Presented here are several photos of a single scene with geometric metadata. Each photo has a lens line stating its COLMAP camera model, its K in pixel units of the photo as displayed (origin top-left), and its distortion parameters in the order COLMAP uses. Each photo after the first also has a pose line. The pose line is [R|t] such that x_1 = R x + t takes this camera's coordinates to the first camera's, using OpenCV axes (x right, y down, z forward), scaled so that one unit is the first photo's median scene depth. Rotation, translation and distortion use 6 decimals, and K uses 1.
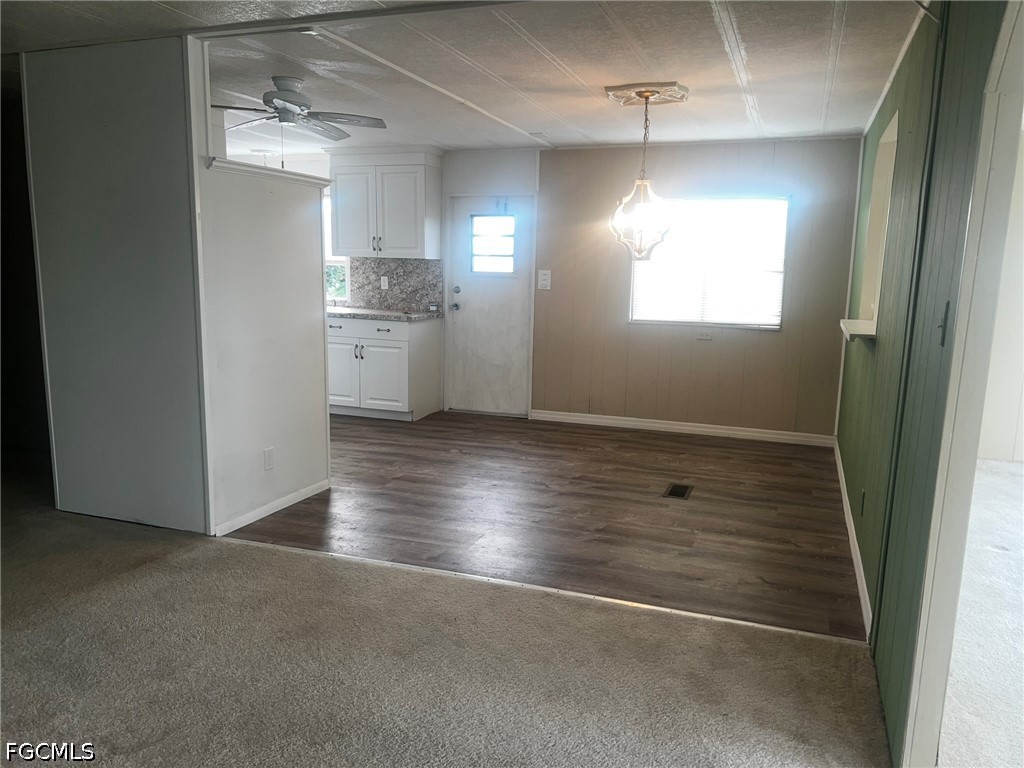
lens RADIAL K [[767.0, 0, 510.9], [0, 767.0, 393.6], [0, 0, 1]] dist [0.065253, -0.067345]
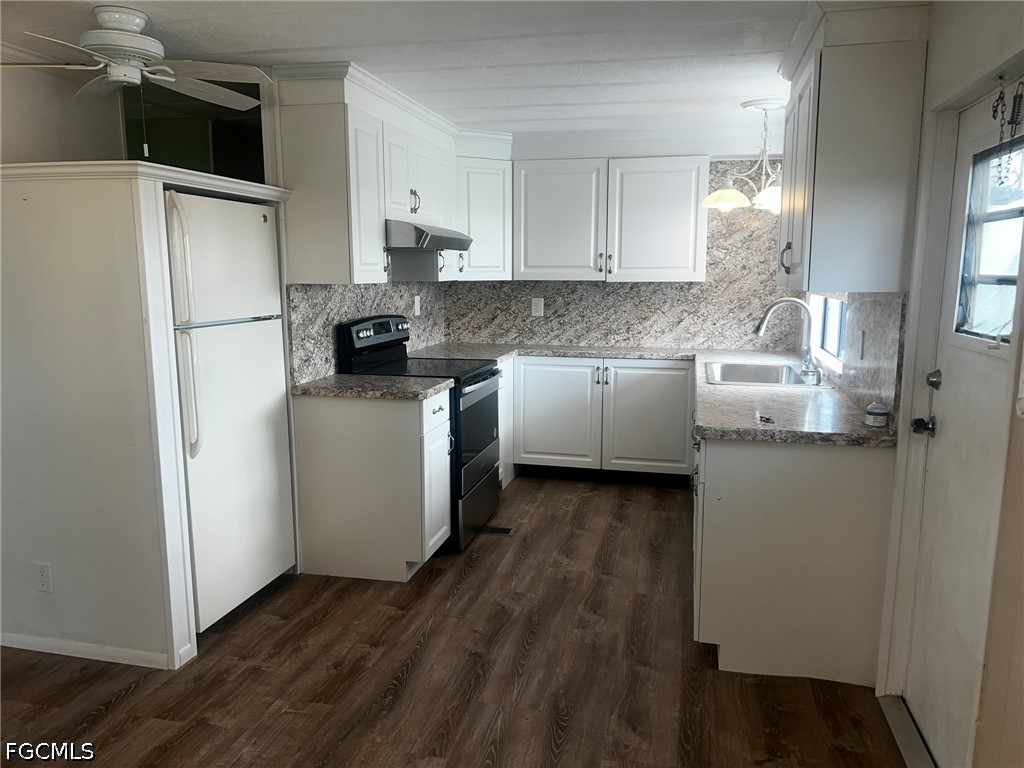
lens RADIAL K [[767.0, 0, 512.5], [0, 767.0, 390.8], [0, 0, 1]] dist [0.065253, -0.067345]
pose [[0.127154, 0.132670, -0.982970, 0.385431], [-0.167558, 0.979645, 0.110546, -0.214162], [0.977628, 0.150648, 0.146796, 1.192078]]
